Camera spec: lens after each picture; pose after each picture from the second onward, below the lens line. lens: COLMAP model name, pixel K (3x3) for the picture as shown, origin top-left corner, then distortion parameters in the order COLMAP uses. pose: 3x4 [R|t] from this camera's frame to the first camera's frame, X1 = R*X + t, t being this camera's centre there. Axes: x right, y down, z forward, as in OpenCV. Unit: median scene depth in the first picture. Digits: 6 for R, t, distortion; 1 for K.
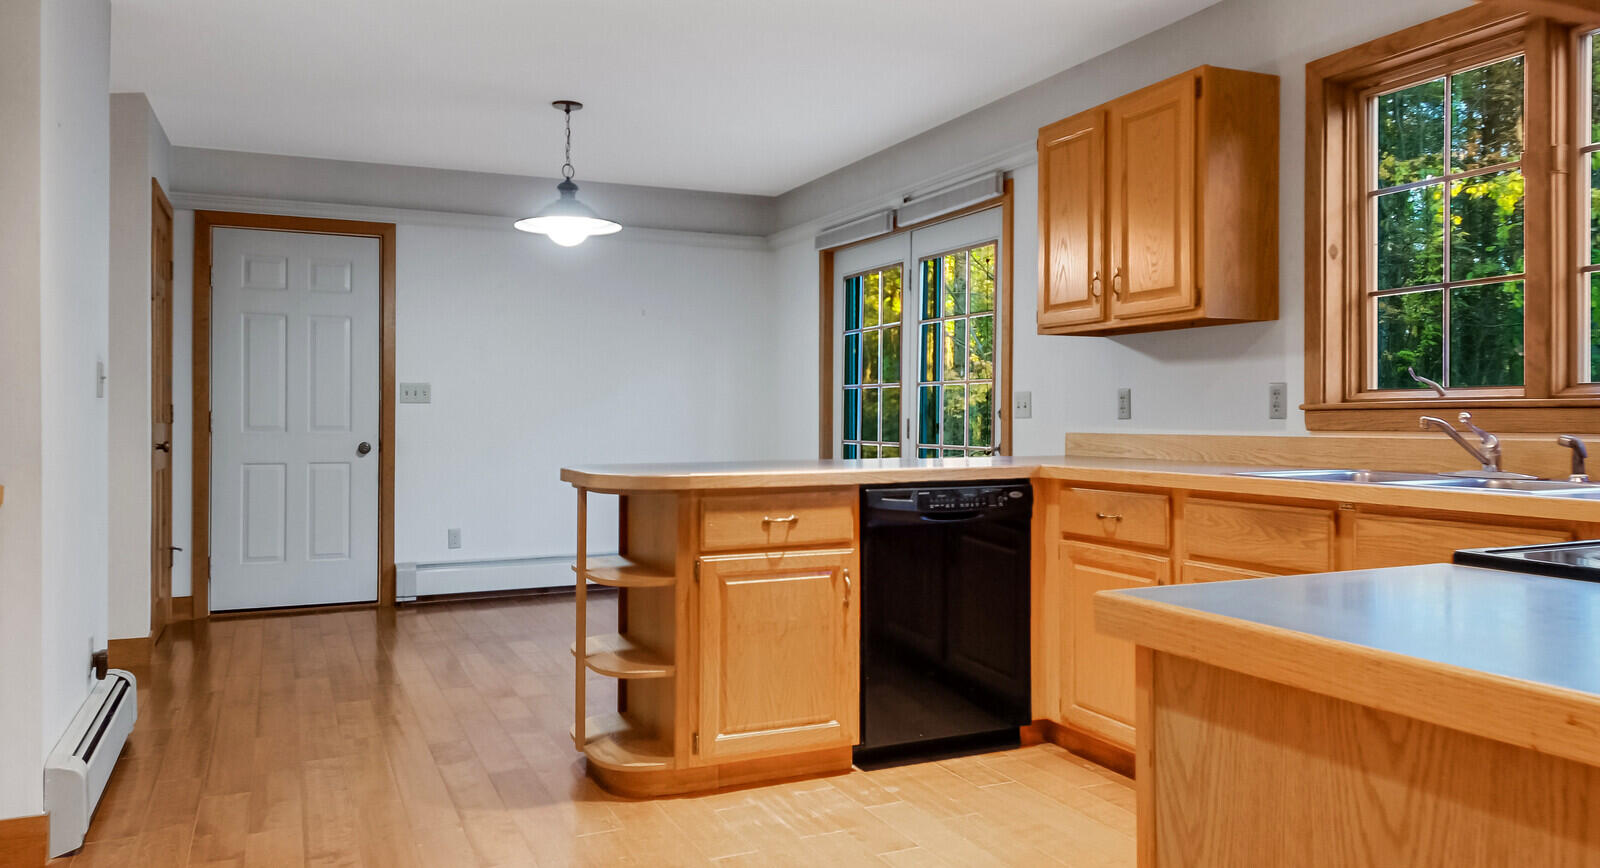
lens RADIAL K [[1187.2, 0, 804.6], [0, 1187.2, 401.2], [0, 0, 1]] dist [0.135464, -0.162609]
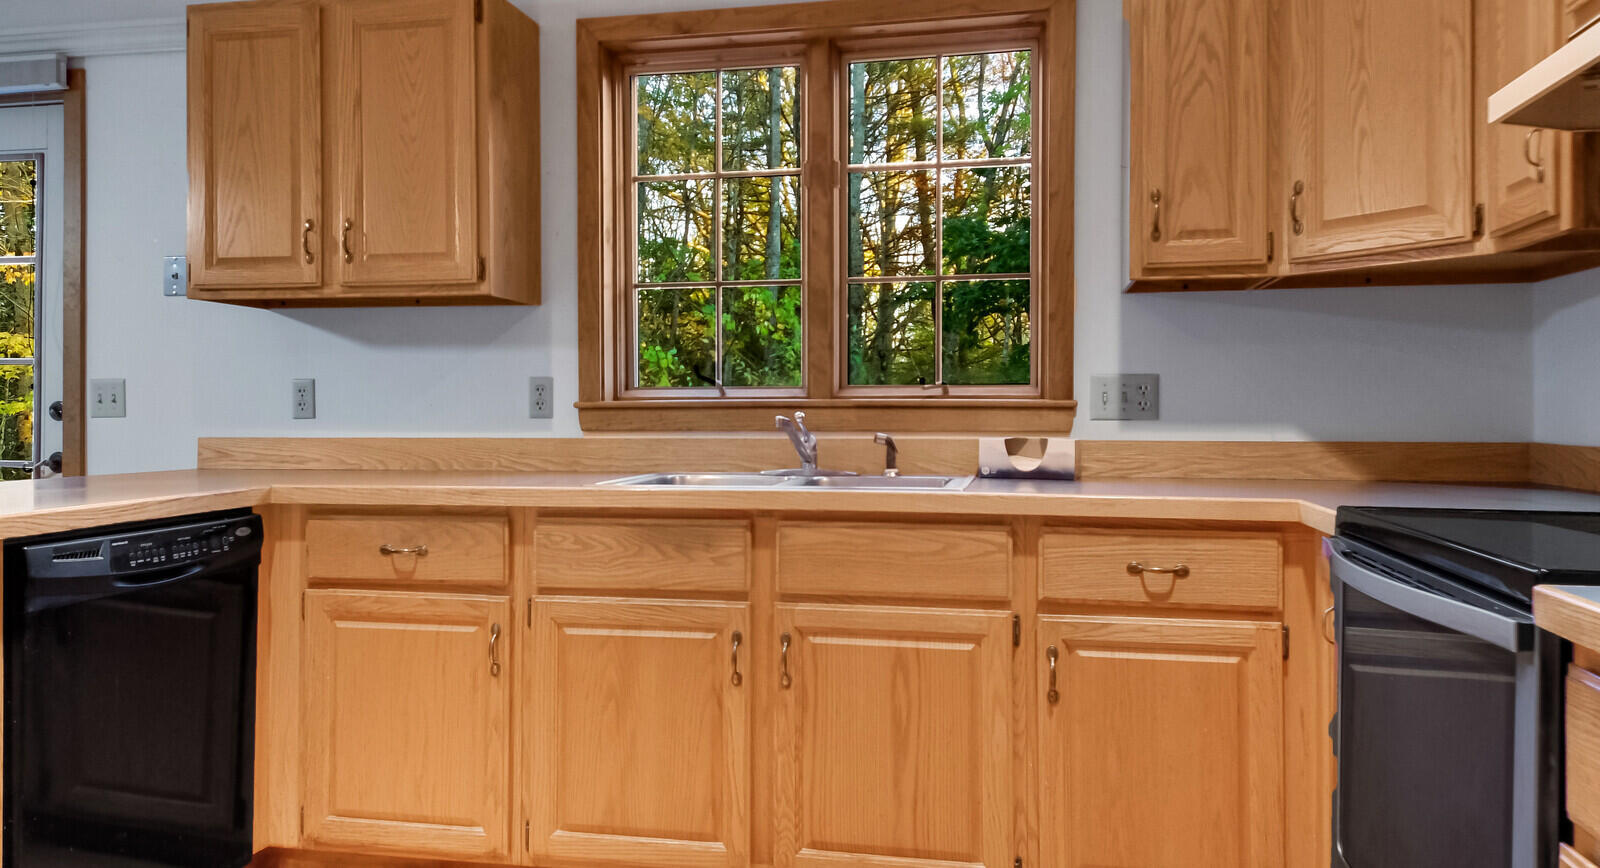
lens RADIAL K [[1136.7, 0, 880.2], [0, 1136.7, 416.6], [0, 0, 1]] dist [0.073202, -0.048618]
pose [[0.580501, -0.000838, 0.814259, -0.148616], [-0.010105, 0.999915, 0.008233, 0.004375], [-0.814197, -0.013008, 0.580443, 0.333271]]
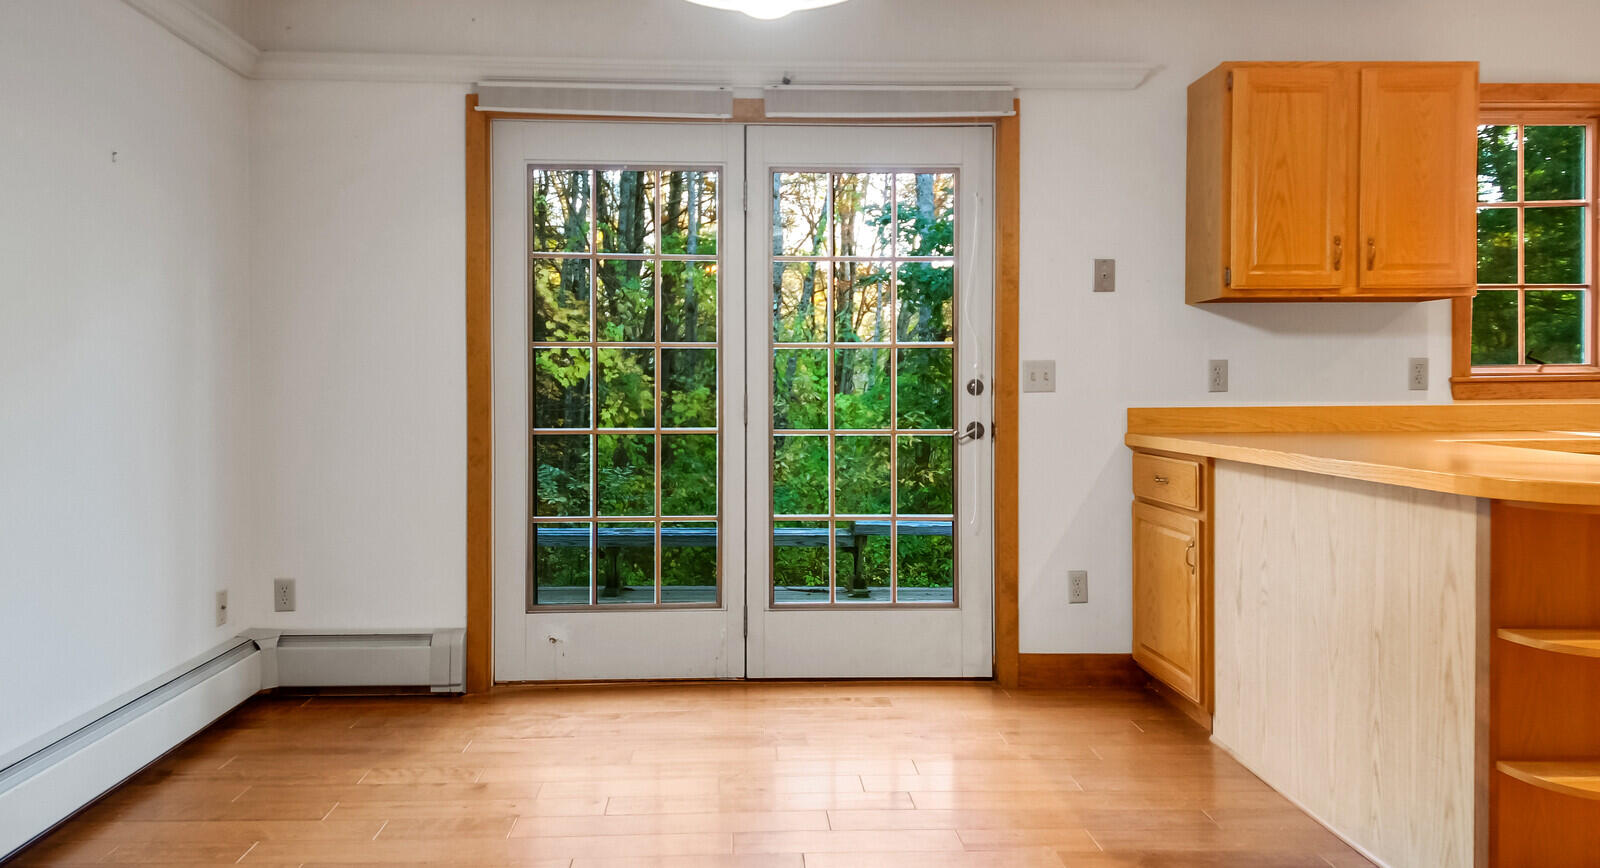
lens RADIAL K [[1187.2, 0, 804.6], [0, 1187.2, 401.2], [0, 0, 1]] dist [0.135464, -0.162609]
pose [[0.346730, -0.011514, 0.937894, -0.915415], [-0.008251, 0.999849, 0.015325, 0.013122], [-0.937929, -0.013052, 0.346583, 1.201457]]
